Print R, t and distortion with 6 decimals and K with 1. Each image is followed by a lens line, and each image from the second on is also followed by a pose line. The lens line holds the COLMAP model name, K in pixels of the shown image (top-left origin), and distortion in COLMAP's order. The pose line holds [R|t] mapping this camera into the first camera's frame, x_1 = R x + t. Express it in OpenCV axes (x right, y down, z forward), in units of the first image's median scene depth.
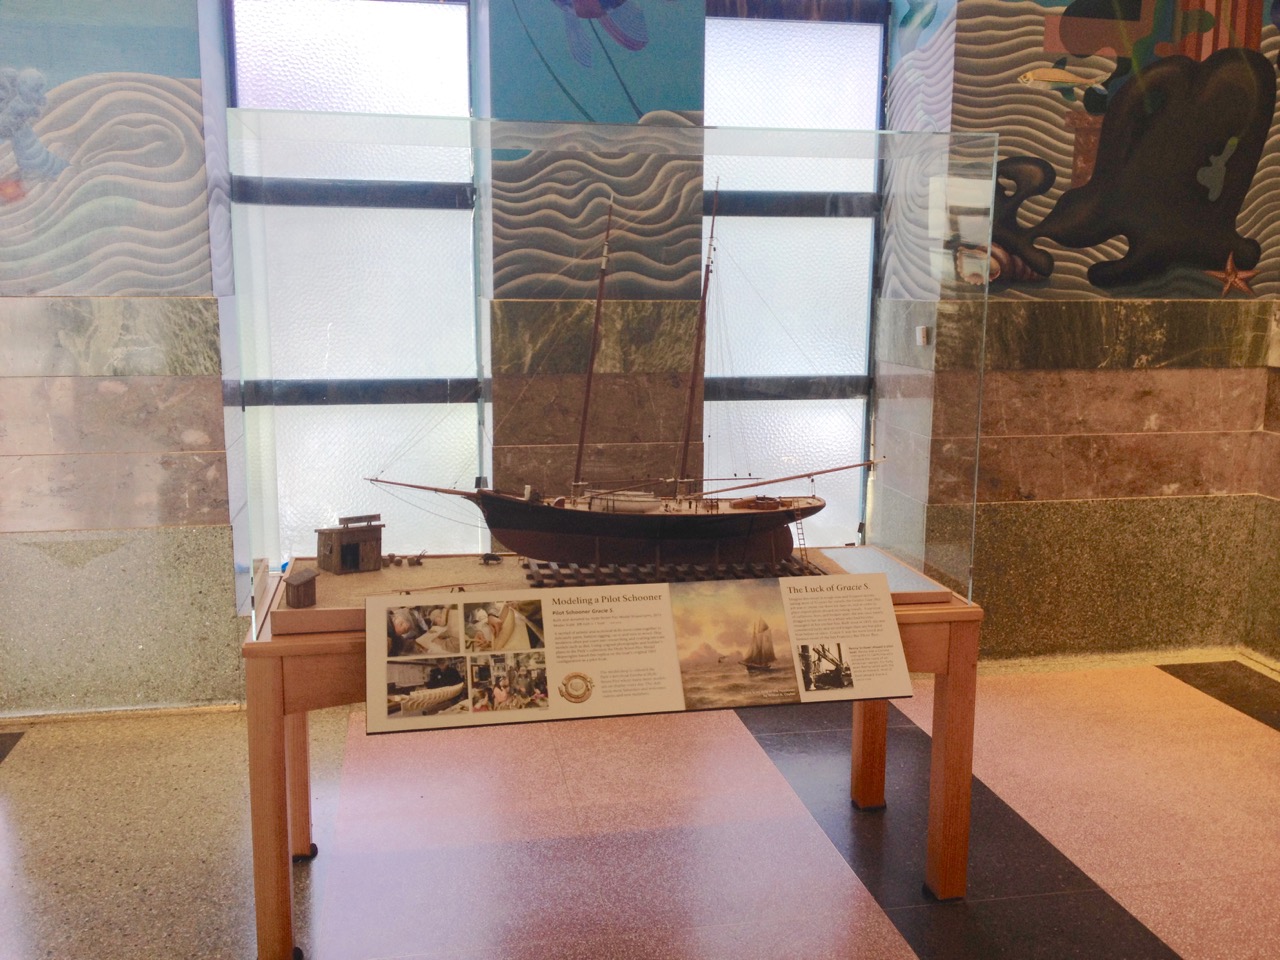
lens RADIAL K [[1207.1, 0, 640.0], [0, 1207.1, 480.0], [0, 0, 1]] dist [0.156660, -0.341076]
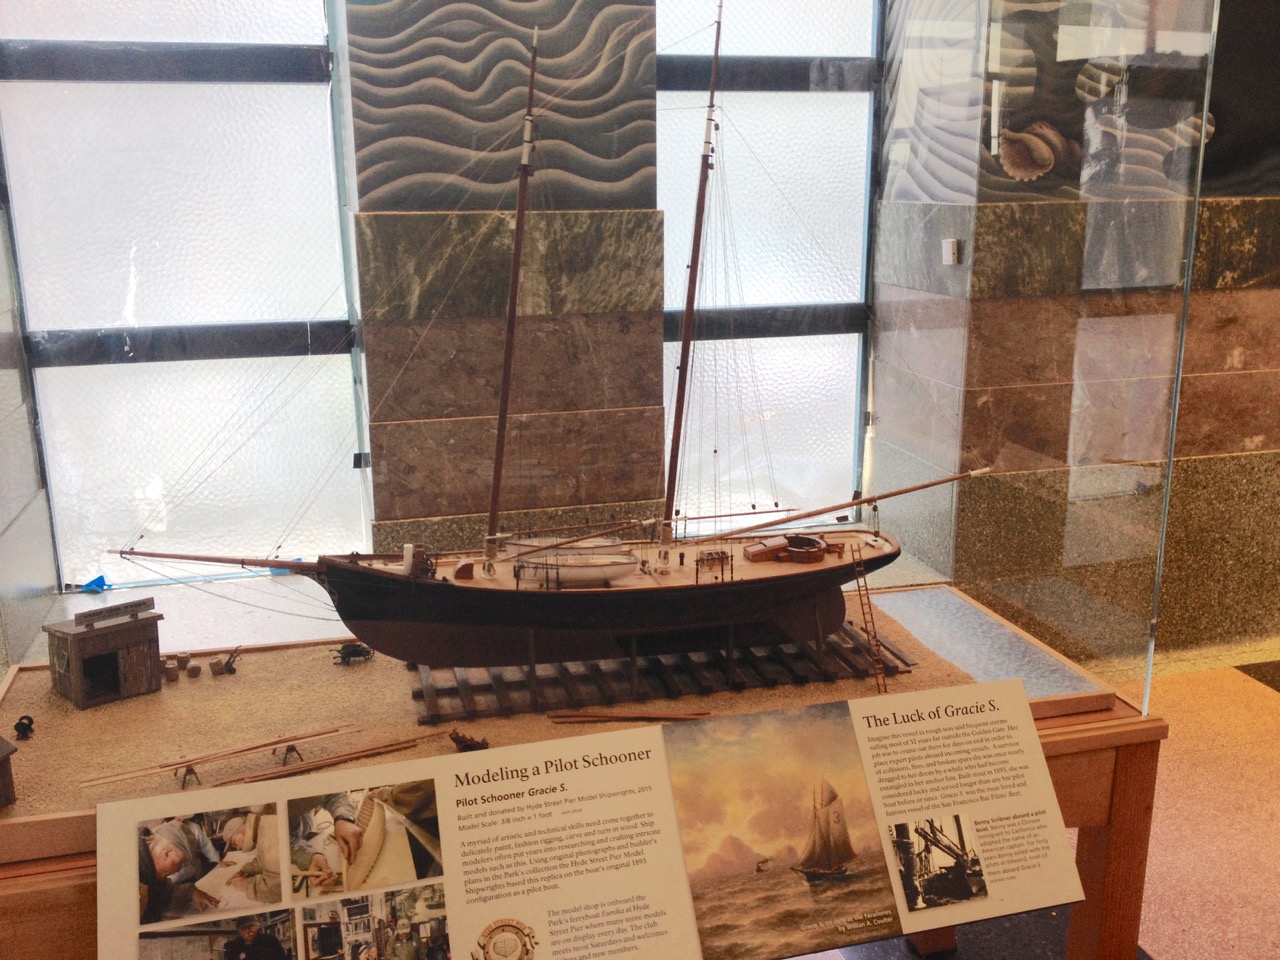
lens RADIAL K [[1207.1, 0, 640.0], [0, 1207.1, 480.0], [0, 0, 1]] dist [0.156660, -0.341076]
pose [[0.997152, -0.032209, 0.068192, -0.013953], [0.026697, 0.996417, 0.080257, -0.048769], [-0.070533, -0.078208, 0.994439, 0.285736]]
